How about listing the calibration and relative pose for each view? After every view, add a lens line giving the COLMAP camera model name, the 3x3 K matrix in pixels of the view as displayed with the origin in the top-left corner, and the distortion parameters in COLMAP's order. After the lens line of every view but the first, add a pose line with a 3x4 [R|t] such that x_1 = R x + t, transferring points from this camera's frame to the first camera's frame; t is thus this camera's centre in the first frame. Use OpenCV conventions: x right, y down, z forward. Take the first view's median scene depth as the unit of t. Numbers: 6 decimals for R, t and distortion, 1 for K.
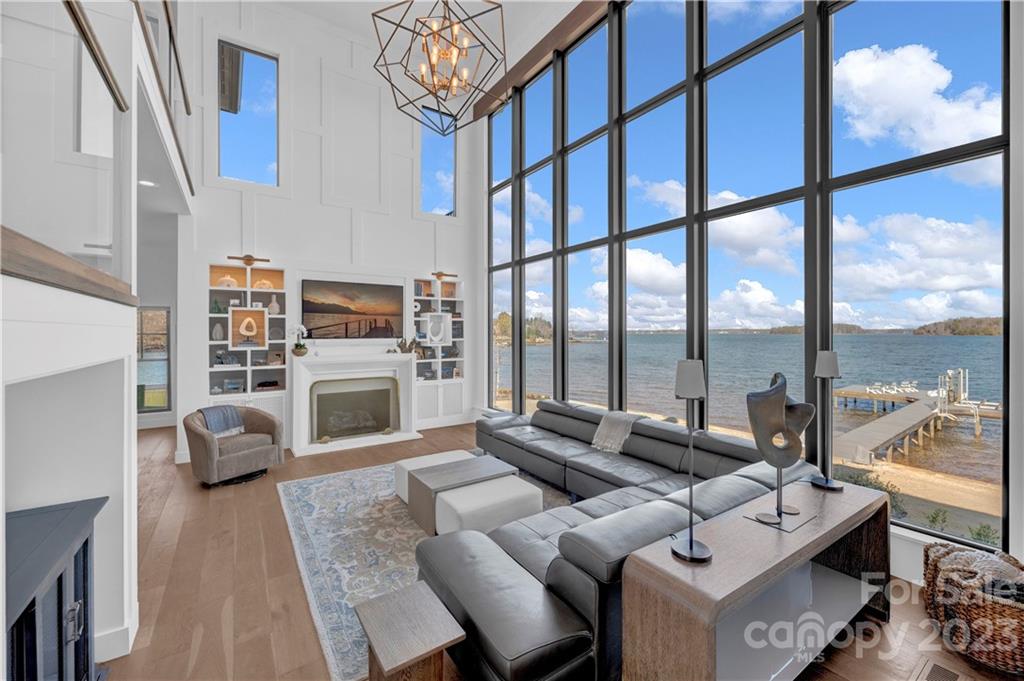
lens RADIAL K [[415.0, 0, 514.1], [0, 415.0, 332.9], [0, 0, 1]] dist [-0.002903, 0.000063]
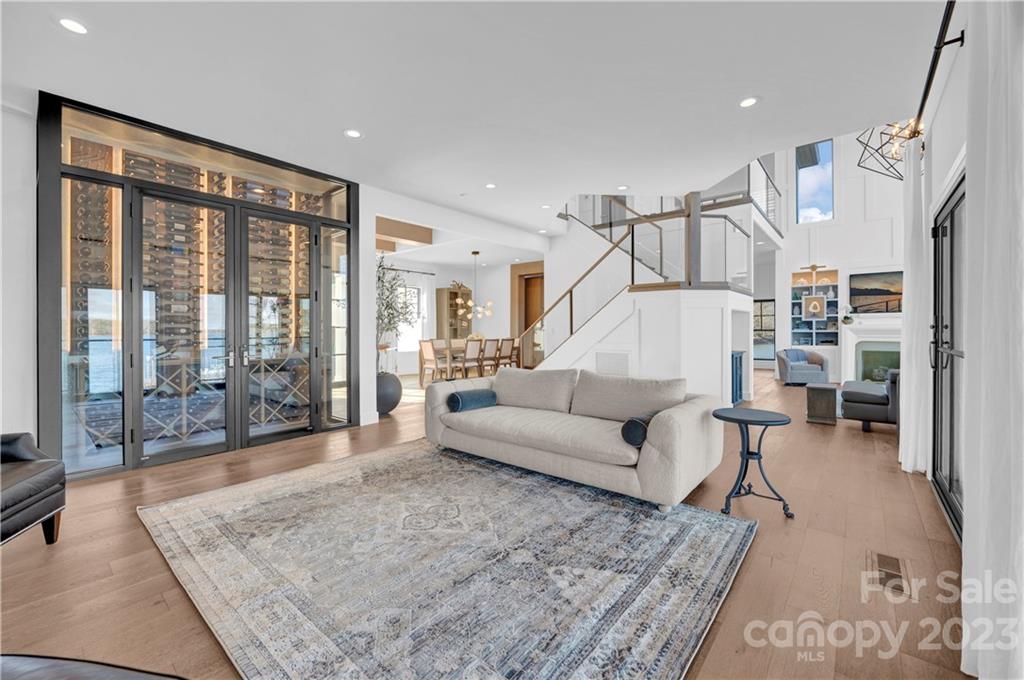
lens RADIAL K [[415.0, 0, 511.3], [0, 415.0, 330.8], [0, 0, 1]] dist [-0.002903, 0.000063]
pose [[0.271897, 0.006545, -0.962304, 0.631485], [0.004629, 0.999956, 0.008109, 0.061713], [0.962315, -0.006659, 0.271854, -0.631584]]
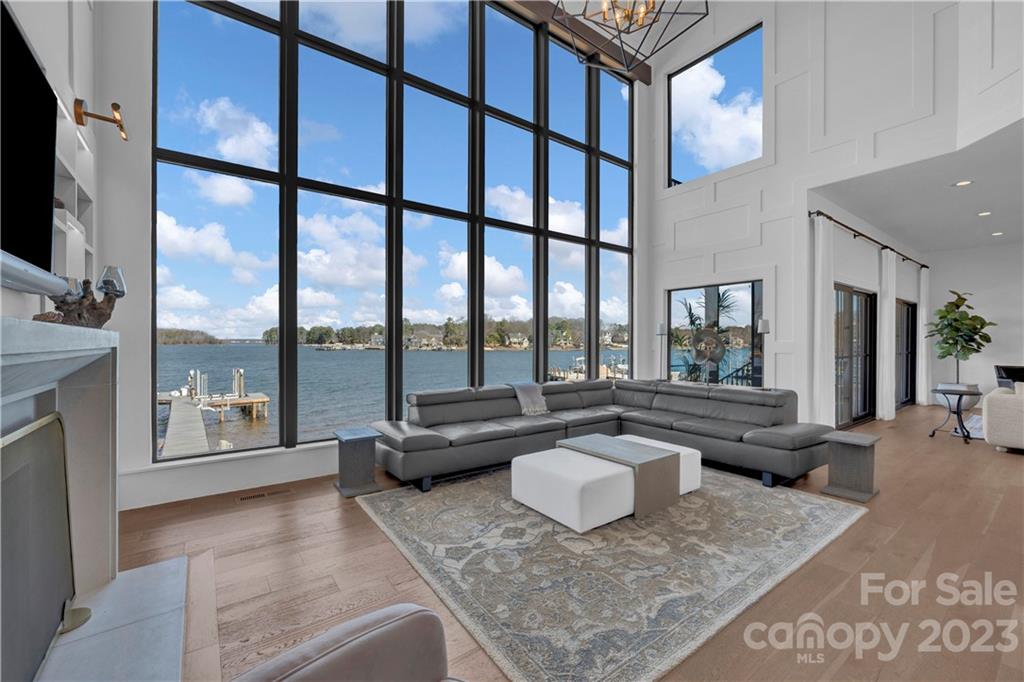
lens RADIAL K [[412.7, 0, 509.0], [0, 412.7, 347.7], [0, 0, 1]] dist [0.001674, 0.000013]
pose [[-0.034852, -0.007877, 0.999361, -1.164211], [-0.003879, 0.999962, 0.007747, 0.115556], [-0.999385, -0.003607, -0.034881, 1.431151]]
